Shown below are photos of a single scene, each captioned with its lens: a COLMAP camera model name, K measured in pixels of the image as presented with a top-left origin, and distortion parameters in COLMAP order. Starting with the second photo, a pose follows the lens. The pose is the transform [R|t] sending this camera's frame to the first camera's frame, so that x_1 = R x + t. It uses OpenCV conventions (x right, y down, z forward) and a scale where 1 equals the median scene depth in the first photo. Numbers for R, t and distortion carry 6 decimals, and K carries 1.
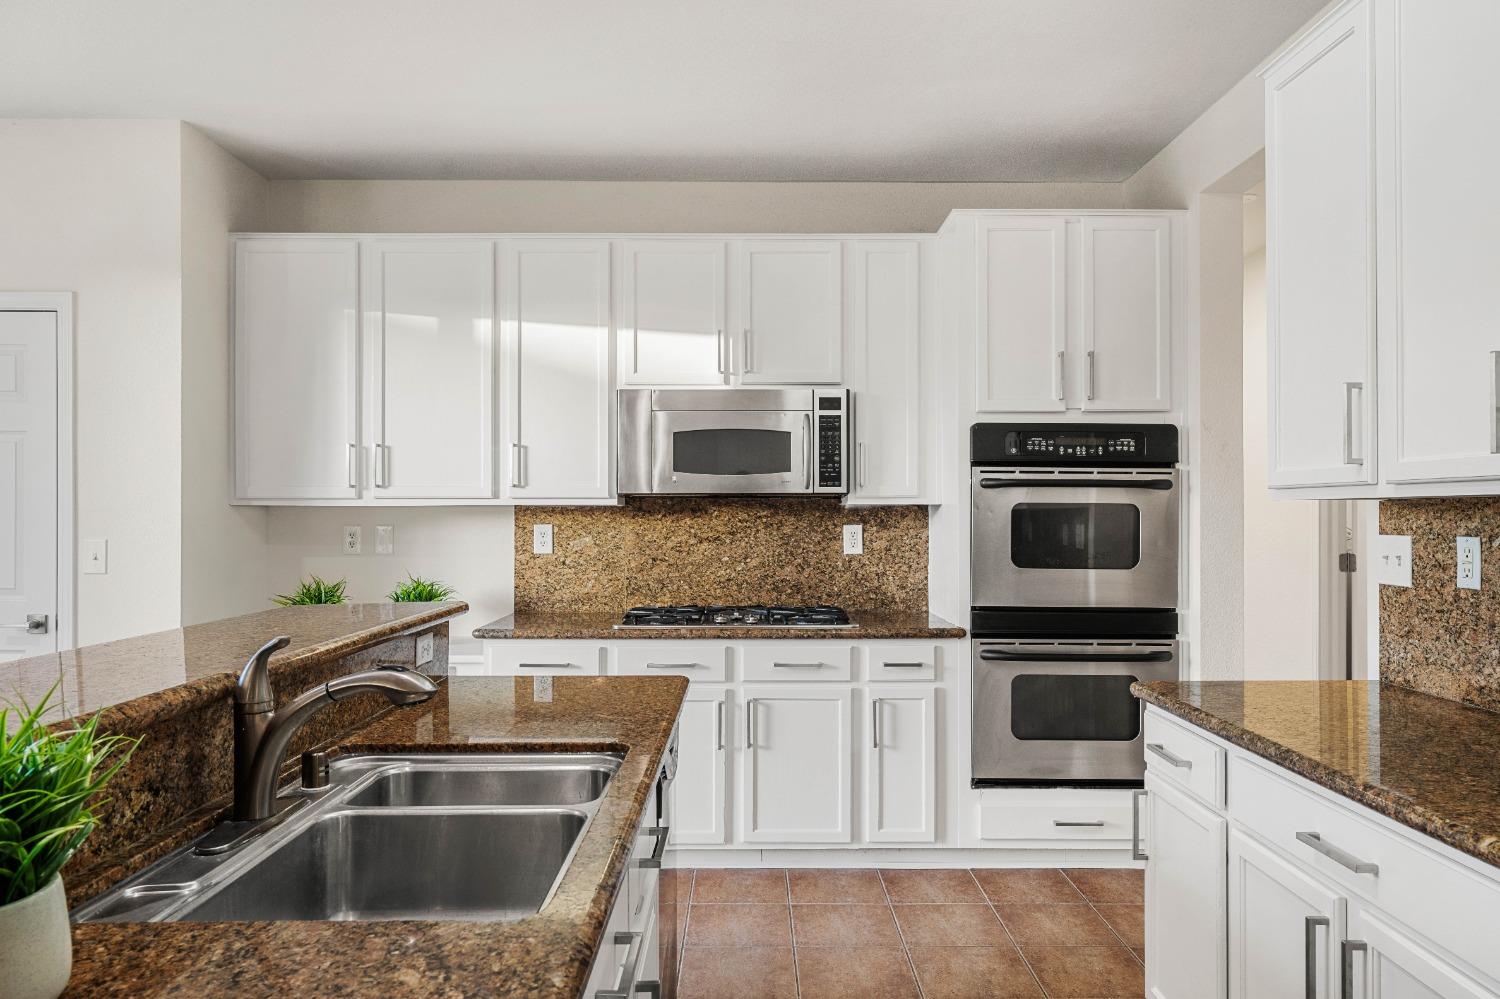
lens RADIAL K [[1011.4, 0, 746.2], [0, 1011.4, 511.8], [0, 0, 1]] dist [0.008761, 0.001456]
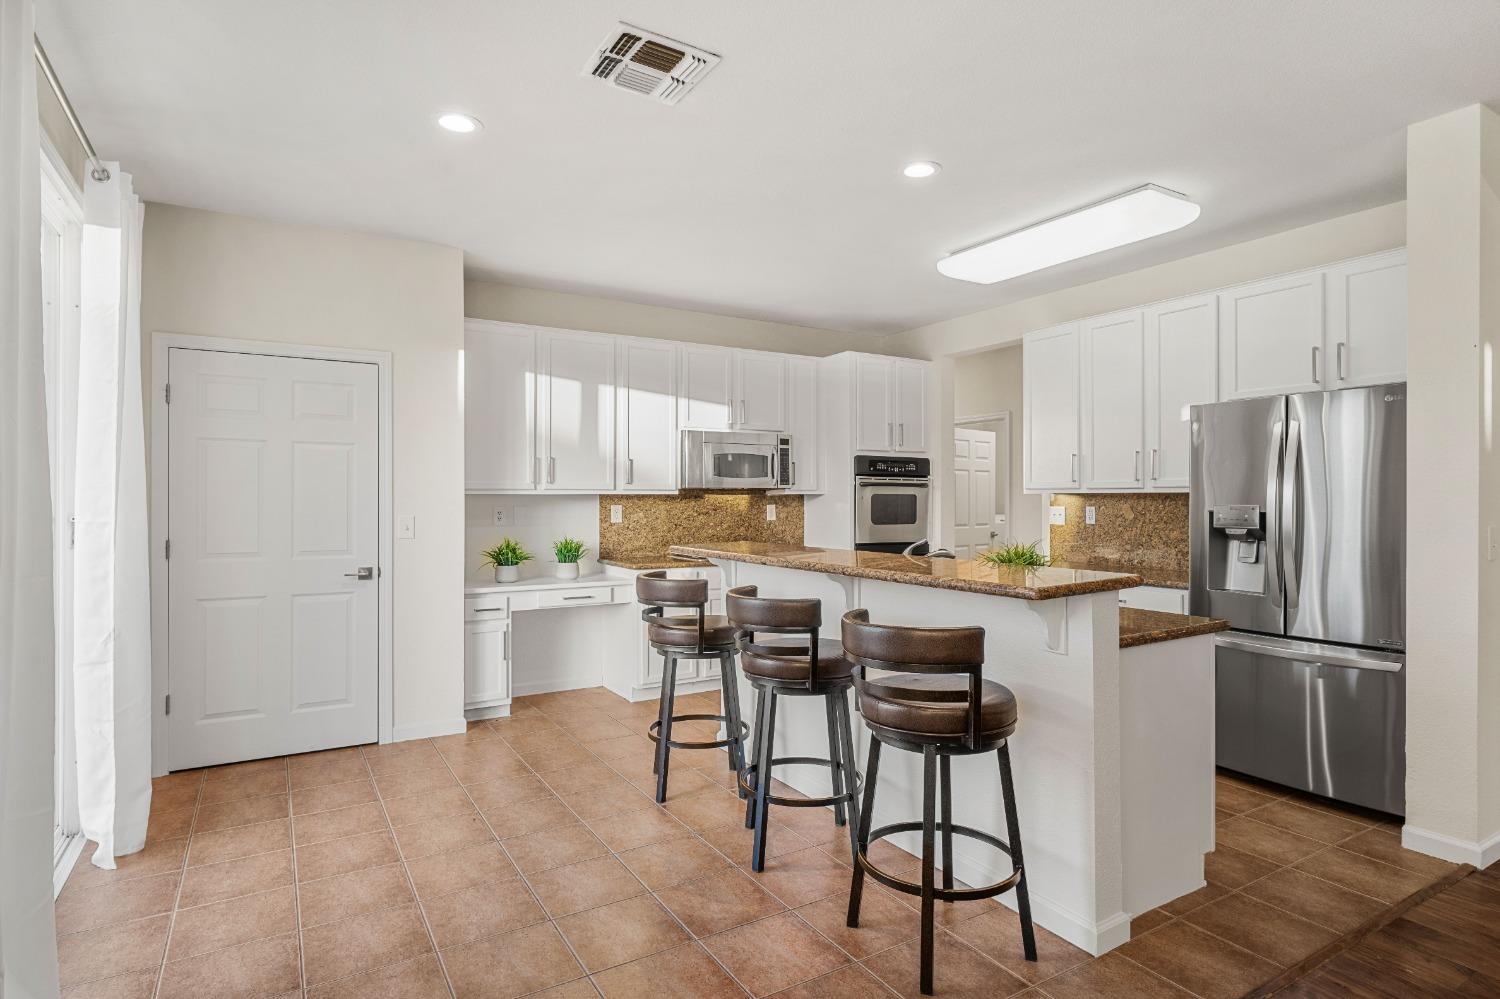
lens RADIAL K [[803.8, 0, 746.9], [0, 803.8, 496.2], [0, 0, 1]] dist [0.022079, -0.000191]
pose [[0.857234, 0.000501, 0.514927, -0.759309], [0.000069, 0.999999, -0.001088, -0.001427], [-0.514927, 0.000968, 0.857233, -0.280084]]
